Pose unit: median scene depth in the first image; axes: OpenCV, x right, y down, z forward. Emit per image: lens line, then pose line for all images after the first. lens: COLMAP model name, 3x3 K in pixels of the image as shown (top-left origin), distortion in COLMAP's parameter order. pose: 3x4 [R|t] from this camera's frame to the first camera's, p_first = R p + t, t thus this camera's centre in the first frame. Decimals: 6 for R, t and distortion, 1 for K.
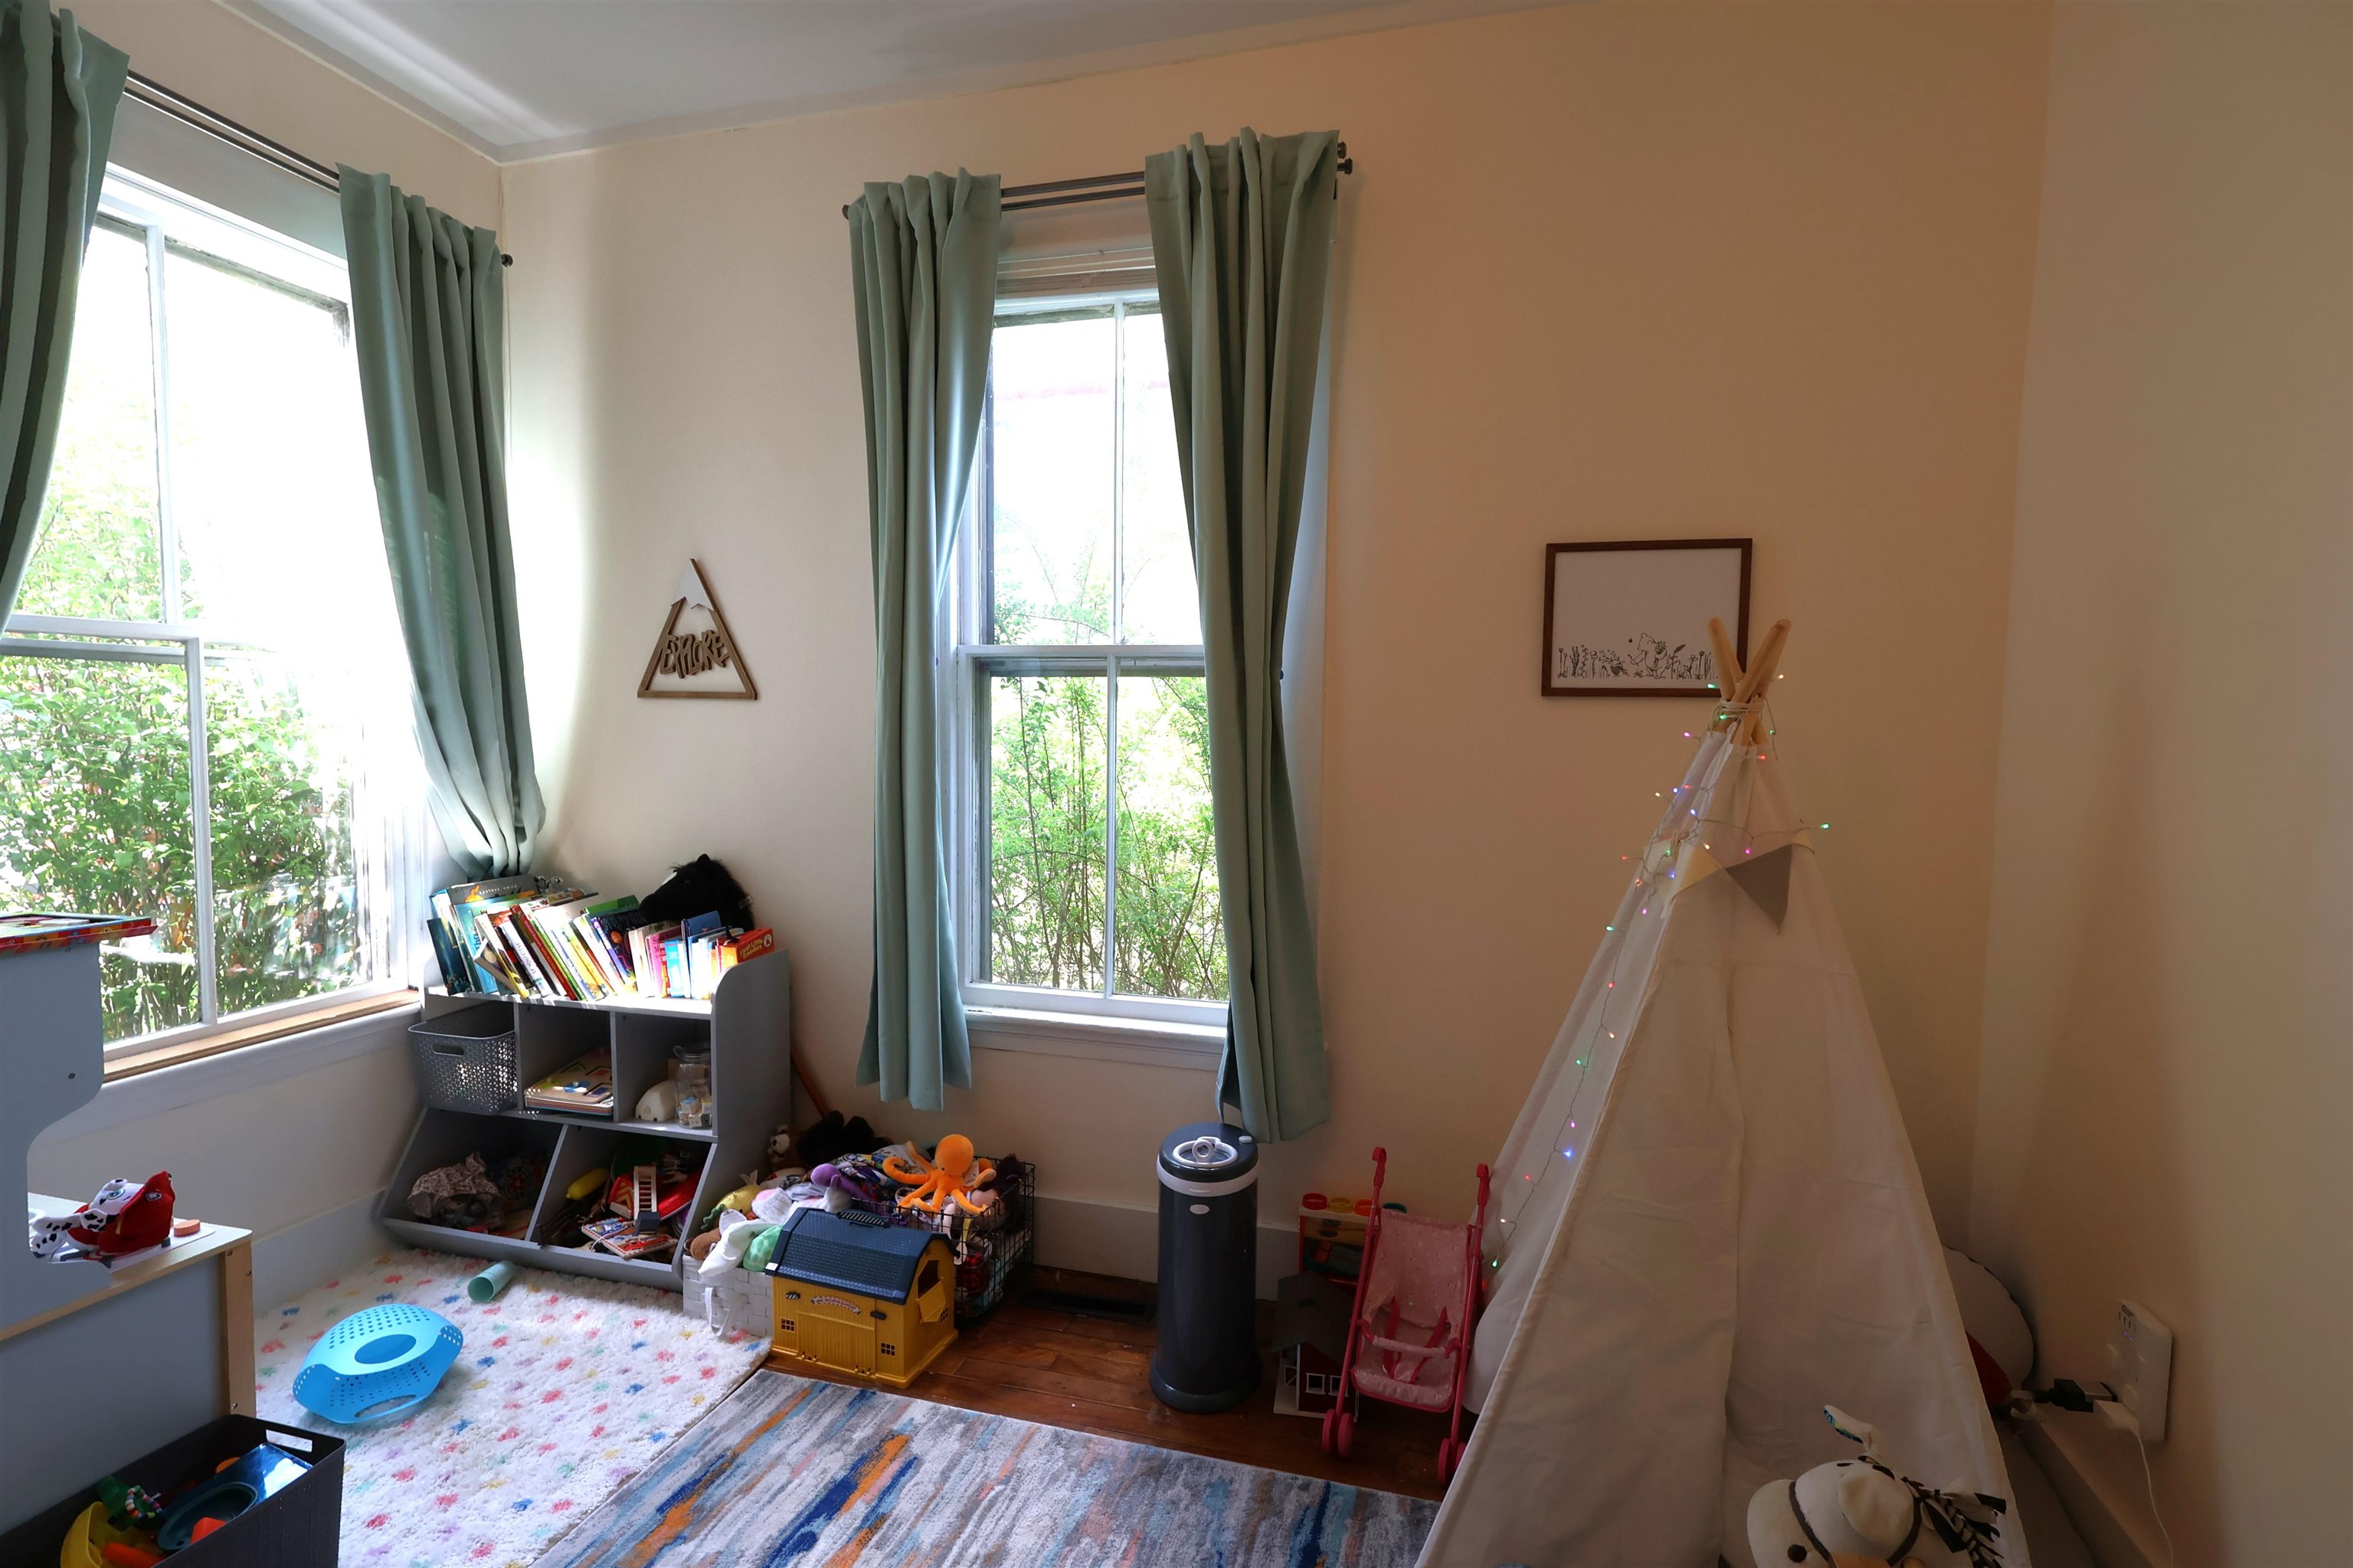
lens RADIAL K [[1100.8, 0, 1183.0], [0, 1100.8, 779.3], [0, 0, 1]] dist [-0.003659, -0.001032]
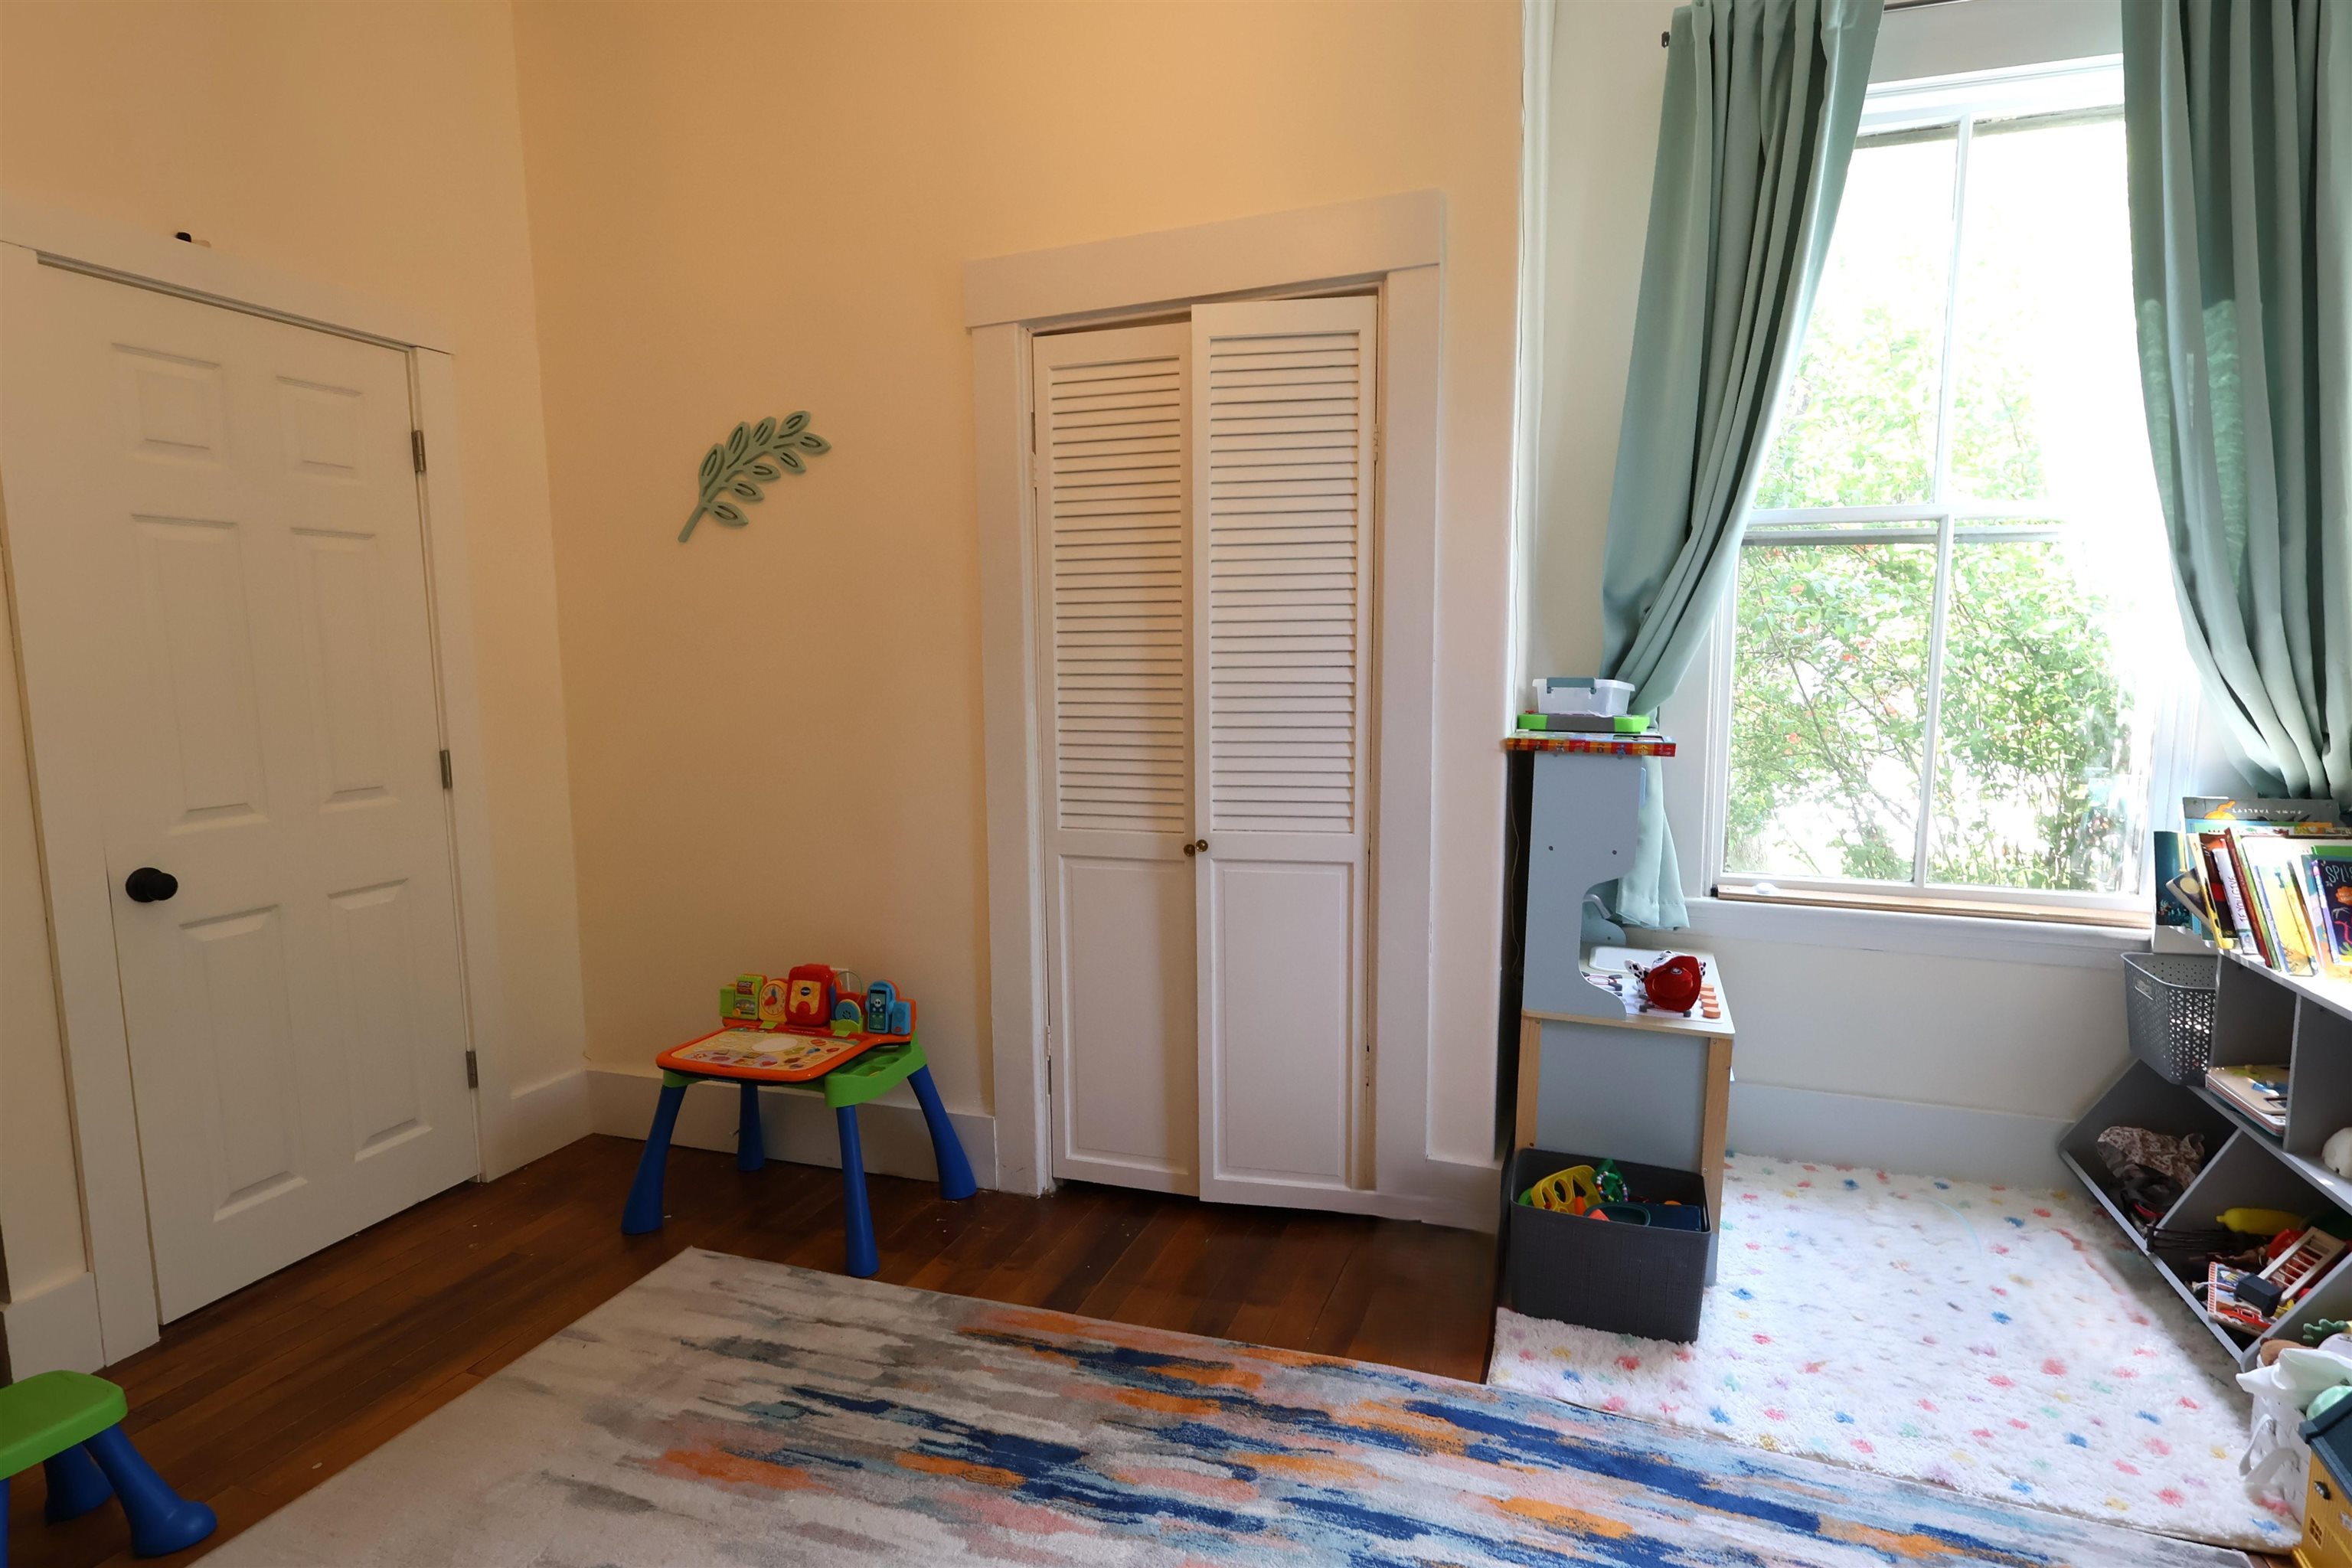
lens RADIAL K [[1216.1, 0, 1186.9], [0, 1216.1, 779.9], [0, 0, 1]] dist [-0.005770, -0.001110]
pose [[-0.067921, 0.105850, -0.992060, 0.296577], [-0.054909, 0.992452, 0.109651, 0.031851], [0.996179, 0.061920, -0.061596, 0.354735]]
